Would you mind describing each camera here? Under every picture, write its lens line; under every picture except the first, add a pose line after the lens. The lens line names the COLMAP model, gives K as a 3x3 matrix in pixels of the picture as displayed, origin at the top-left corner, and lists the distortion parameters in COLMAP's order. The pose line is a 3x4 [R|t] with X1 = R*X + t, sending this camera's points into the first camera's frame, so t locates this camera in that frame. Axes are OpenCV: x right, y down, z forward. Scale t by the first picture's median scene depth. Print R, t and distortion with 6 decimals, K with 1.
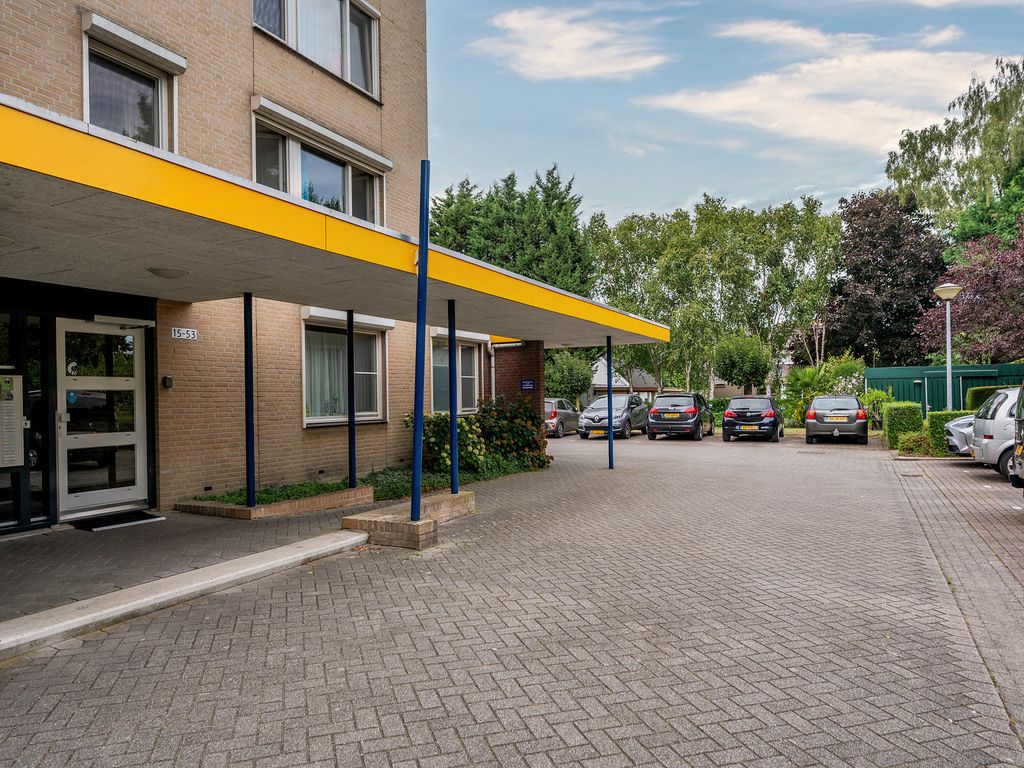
lens RADIAL K [[654.7, 0, 511.3], [0, 654.7, 390.6], [0, 0, 1]] dist [-0.001359, -0.000560]
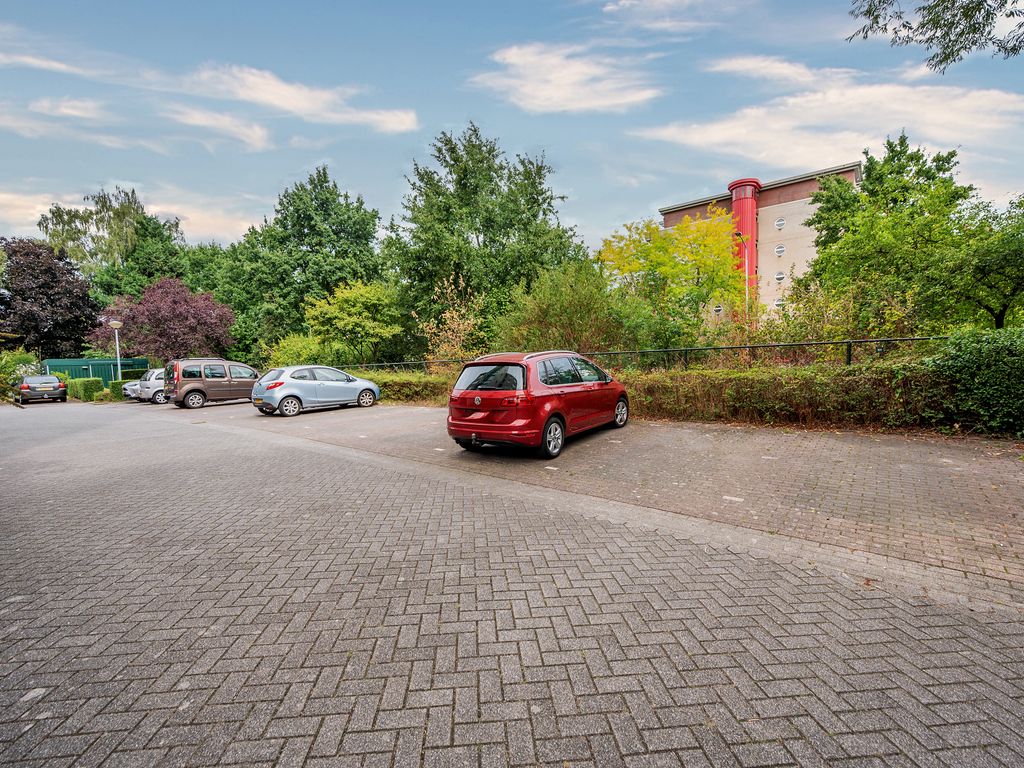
lens RADIAL K [[467.3, 0, 512.6], [0, 467.3, 383.5], [0, 0, 1]] dist [0.001271, 0.000098]
pose [[0.198503, -0.030764, 0.979617, -0.246001], [0.014538, 0.999490, 0.028442, 0.006377], [-0.979992, 0.008596, 0.198849, -0.241668]]
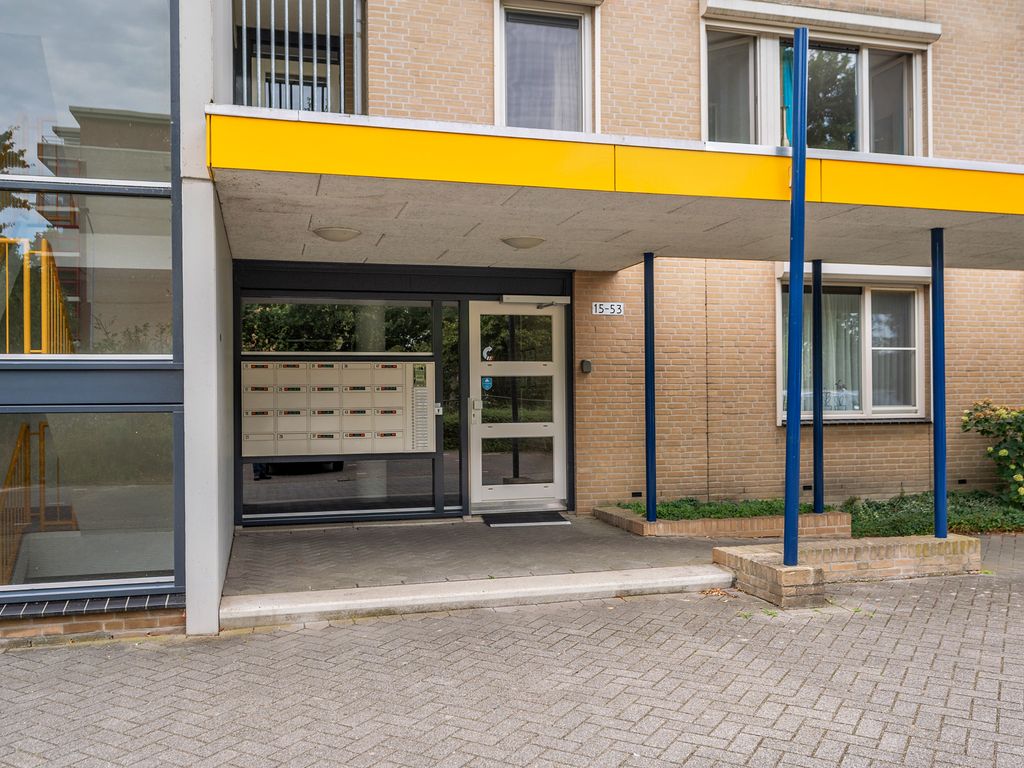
lens RADIAL K [[878.1, 0, 512.1], [0, 878.1, 382.6], [0, 0, 1]] dist [-0.003789, -0.006665]
pose [[0.691663, -0.002945, -0.722214, 0.309287], [0.006807, 0.999974, 0.002441, 0.006300], [0.722188, -0.006605, 0.691665, 0.167952]]
